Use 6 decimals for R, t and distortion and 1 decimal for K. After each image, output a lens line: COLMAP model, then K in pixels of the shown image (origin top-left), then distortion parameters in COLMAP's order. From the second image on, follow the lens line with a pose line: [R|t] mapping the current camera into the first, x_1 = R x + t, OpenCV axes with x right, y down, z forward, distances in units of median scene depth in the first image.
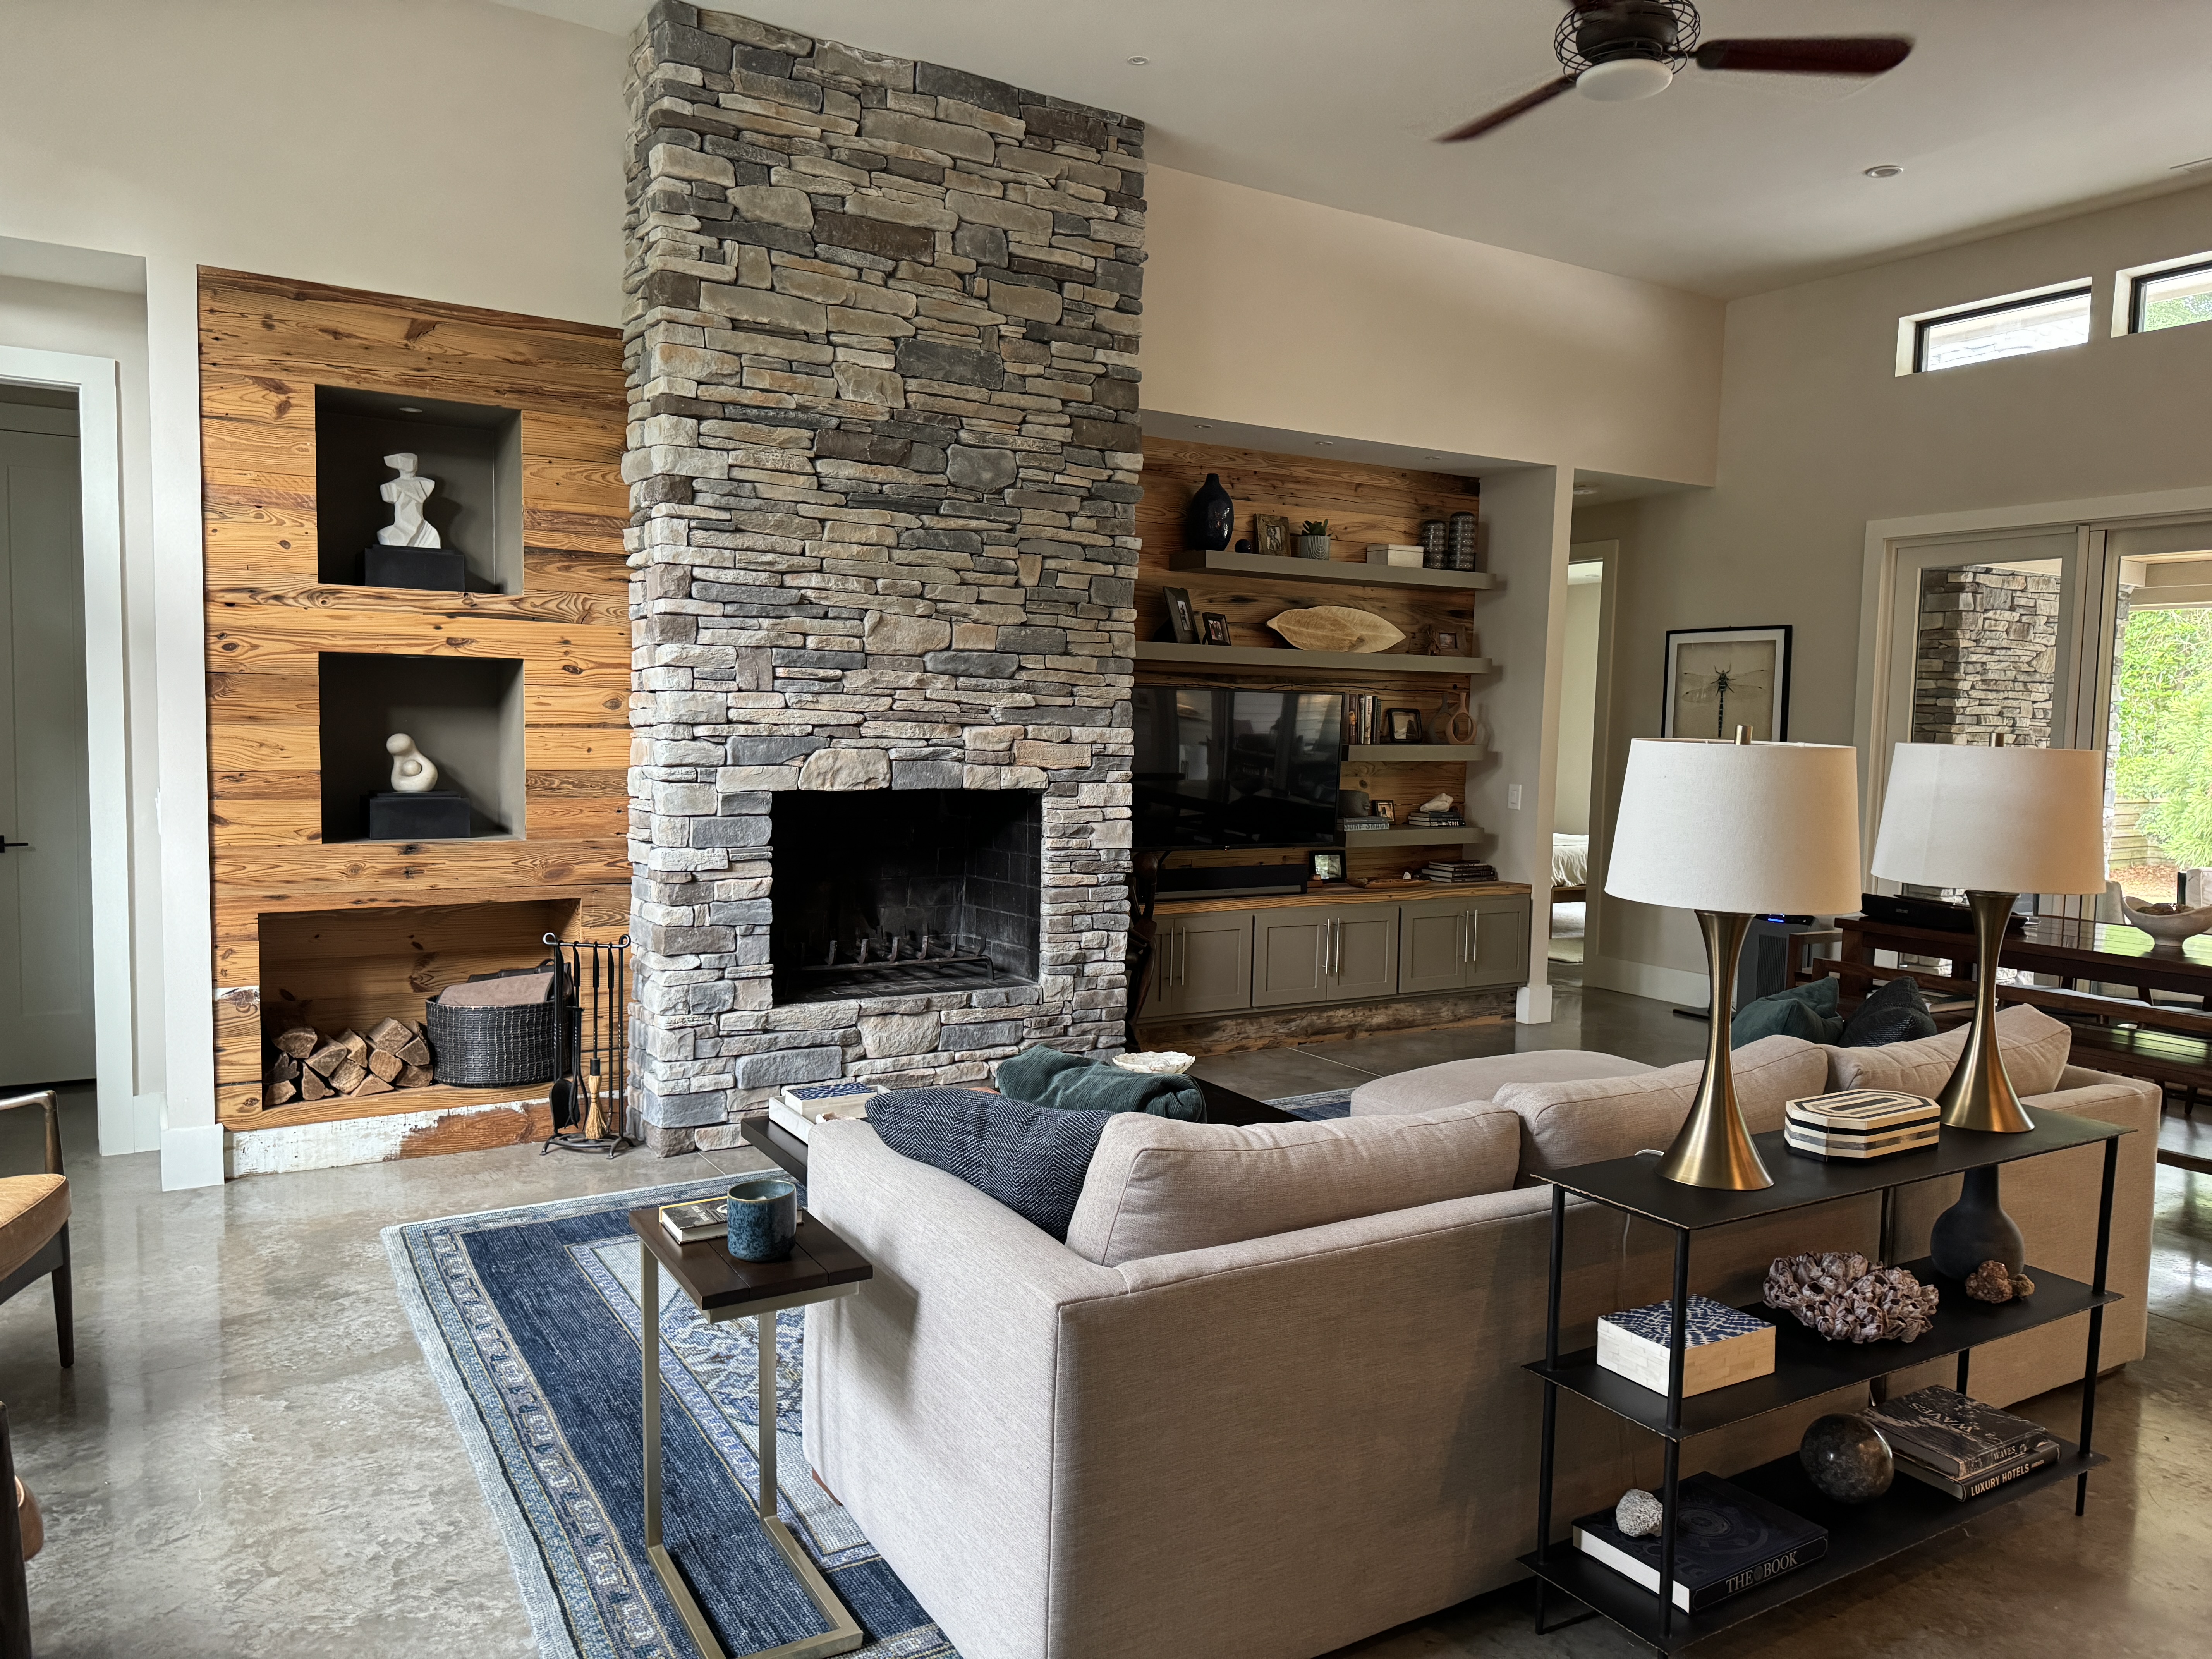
lens RADIAL K [[1540.0, 0, 1106.0], [0, 1540.0, 829.5], [0, 0, 1]] dist [0.132673, -0.278738]
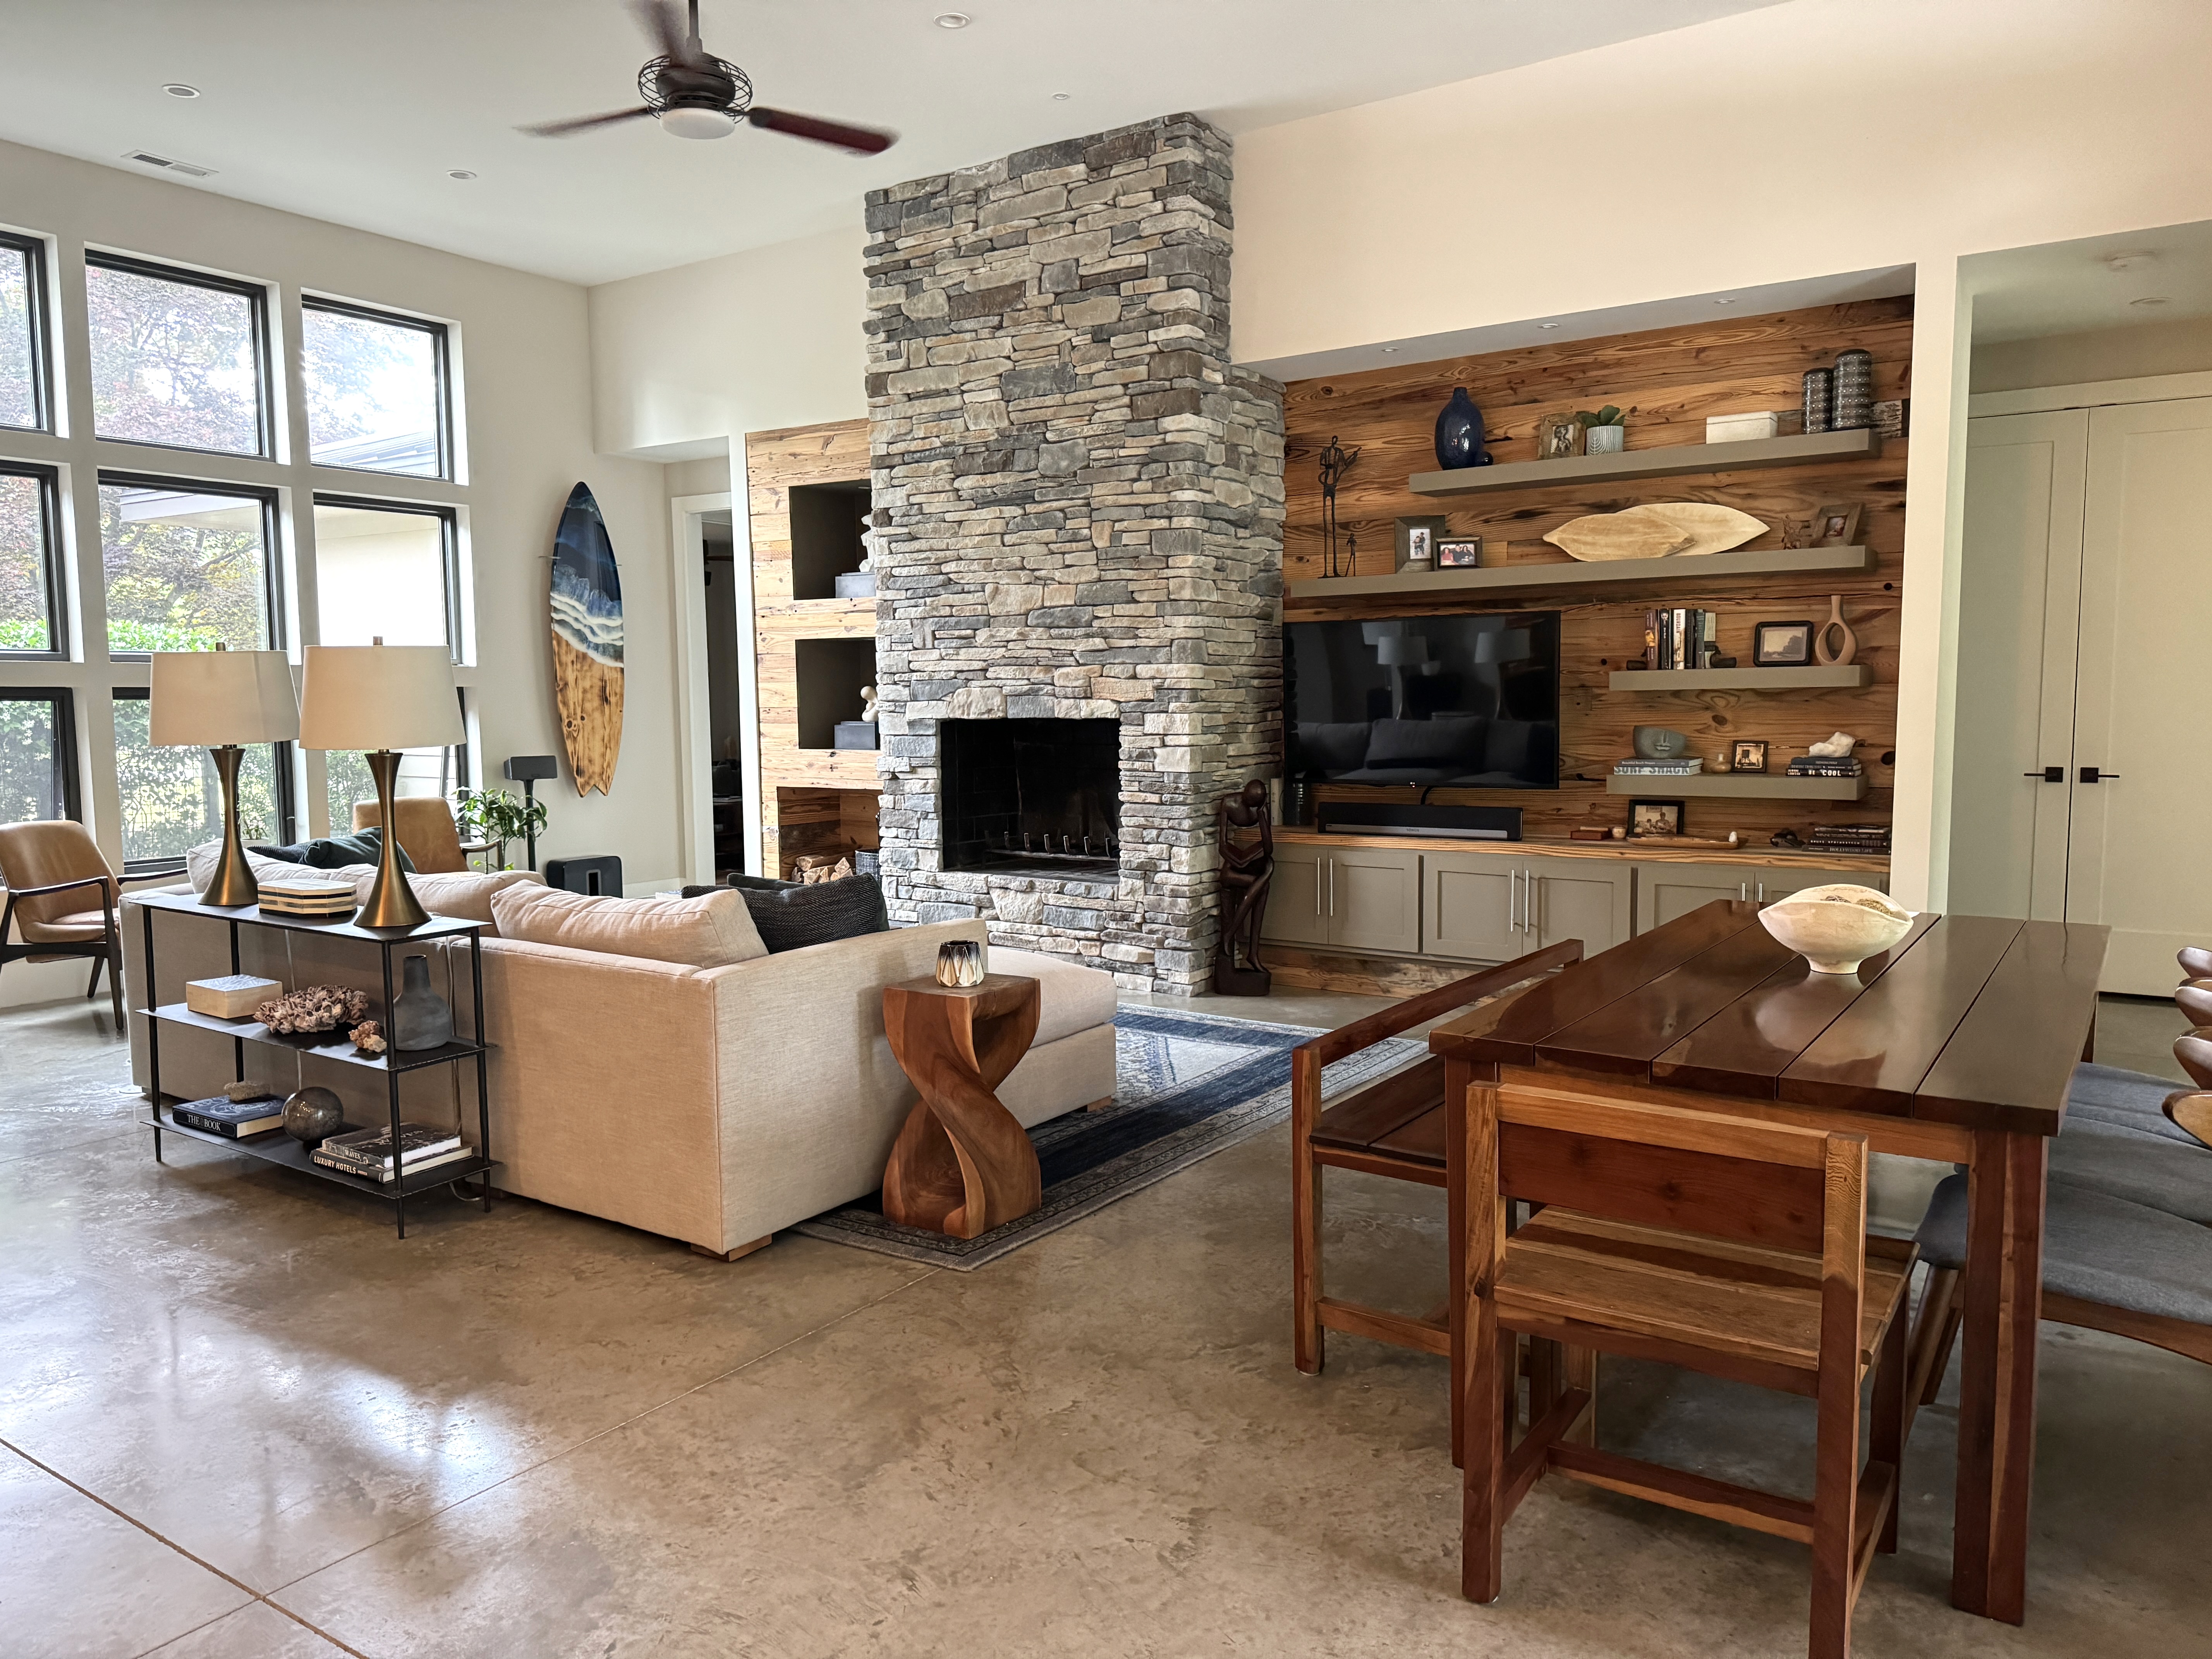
lens RADIAL K [[1540.0, 0, 1106.0], [0, 1540.0, 829.5], [0, 0, 1]] dist [0.132673, -0.278738]
pose [[0.409336, 0.054806, -0.910736, 1.087864], [-0.044497, 0.998206, 0.040070, 0.012301], [0.911298, 0.024123, 0.411040, 0.533098]]
